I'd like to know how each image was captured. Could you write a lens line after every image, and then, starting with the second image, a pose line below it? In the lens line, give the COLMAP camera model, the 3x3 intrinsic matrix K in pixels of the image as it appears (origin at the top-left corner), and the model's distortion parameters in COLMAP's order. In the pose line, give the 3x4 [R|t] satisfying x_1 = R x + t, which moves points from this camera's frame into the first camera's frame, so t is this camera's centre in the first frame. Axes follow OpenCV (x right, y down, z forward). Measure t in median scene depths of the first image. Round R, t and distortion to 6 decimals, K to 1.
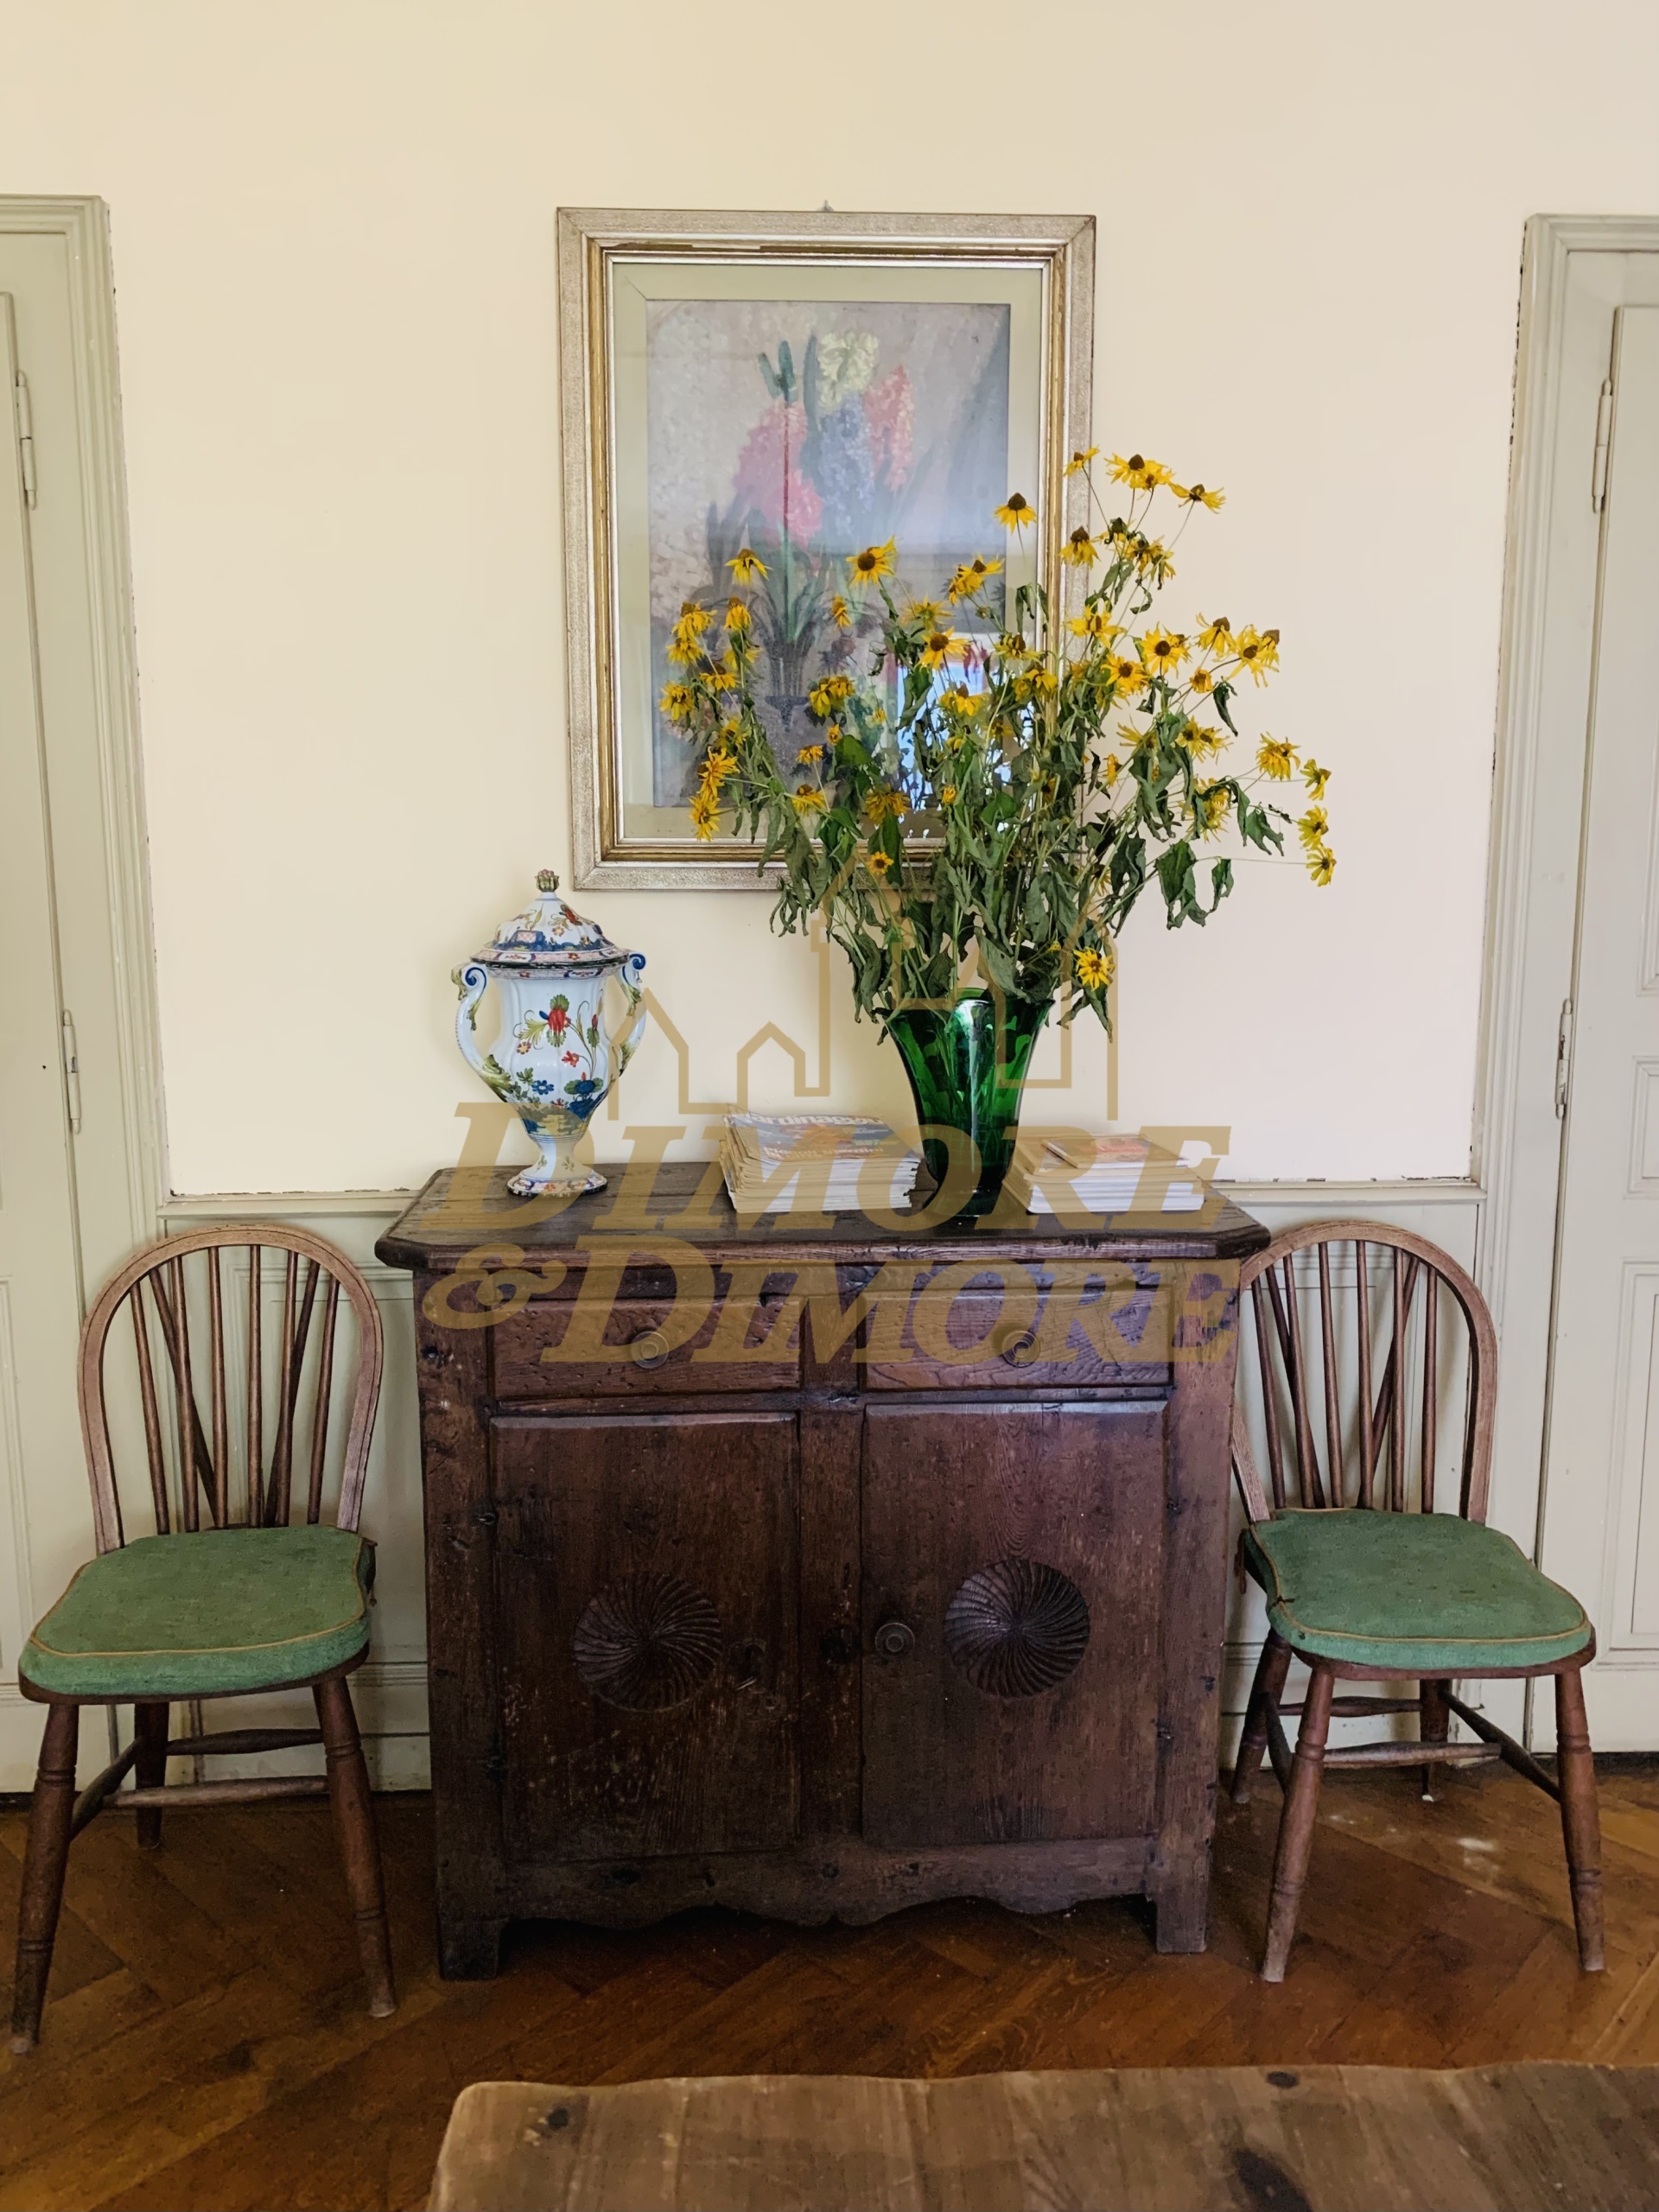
lens RADIAL K [[1678.1, 0, 831.2], [0, 1678.1, 1097.7], [0, 0, 1]] dist [0.069101, -0.085240]
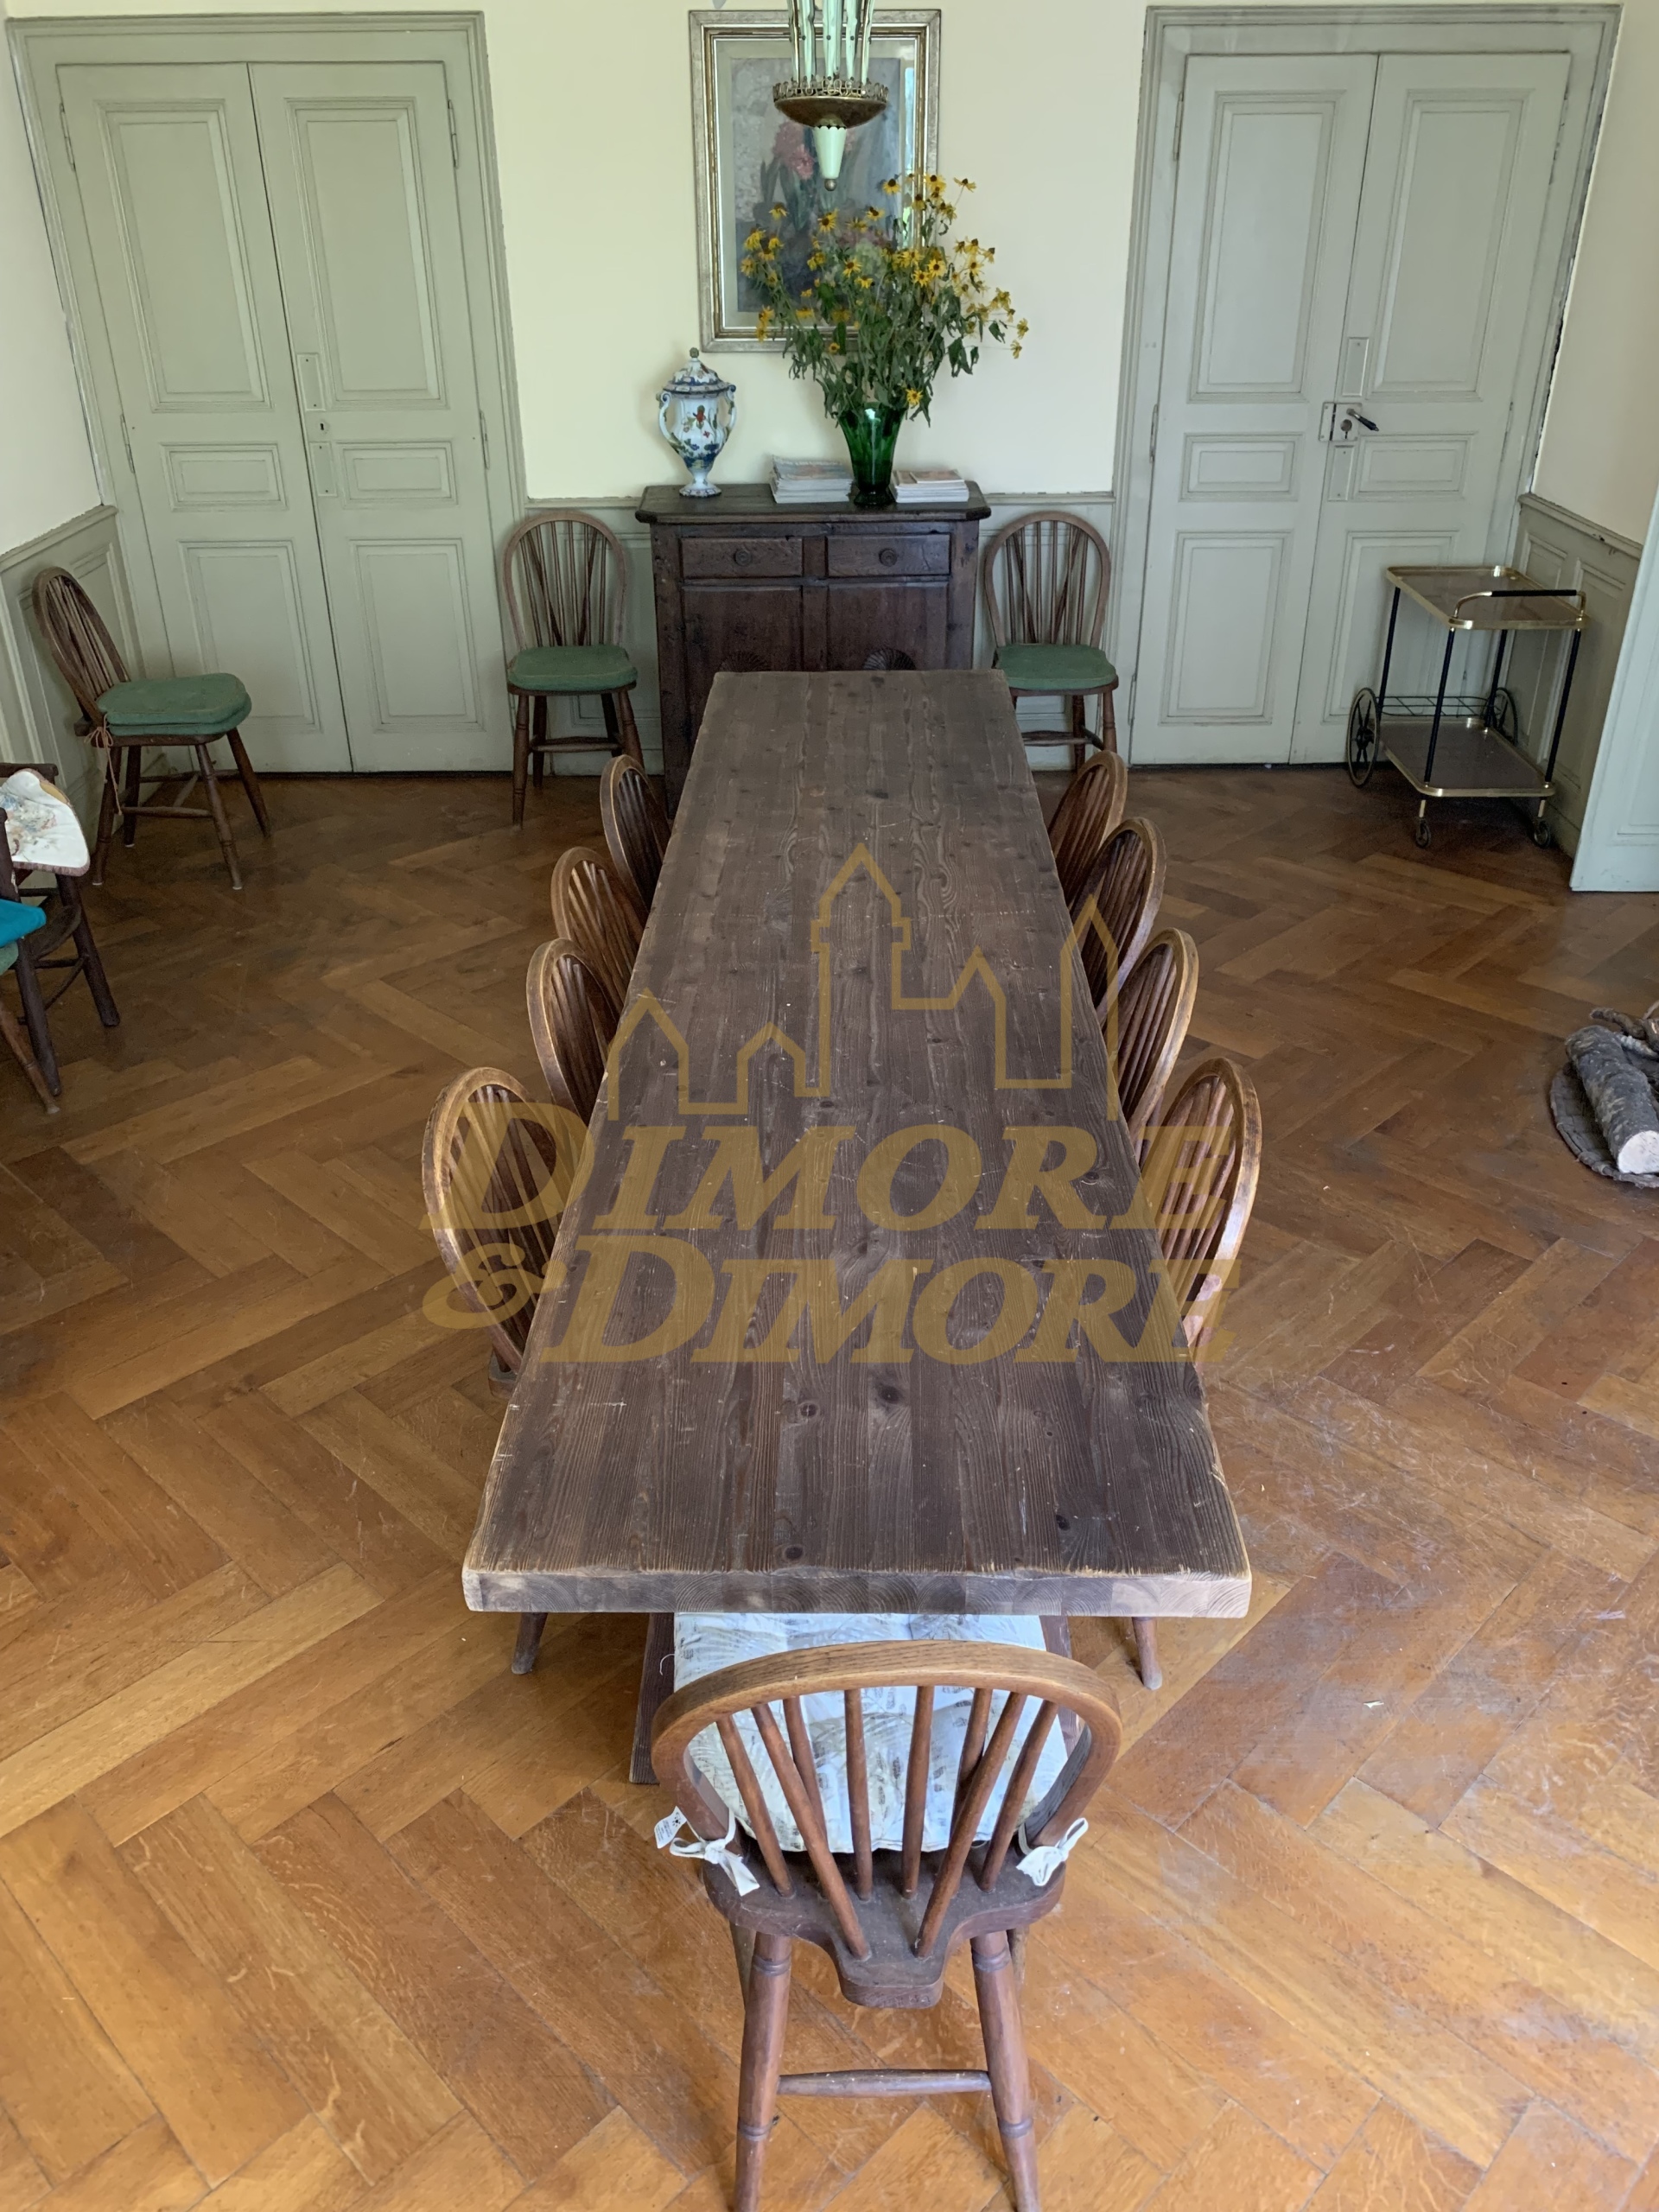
lens RADIAL K [[1716.0, 0, 821.2], [0, 1716.0, 1156.4], [0, 0, 1]] dist [-0.016086, -0.004299]
pose [[0.999475, 0.012247, -0.029981, 0.092670], [-0.000057, 0.926401, 0.376538, 0.011539], [0.032386, -0.376339, 0.925916, -1.622287]]
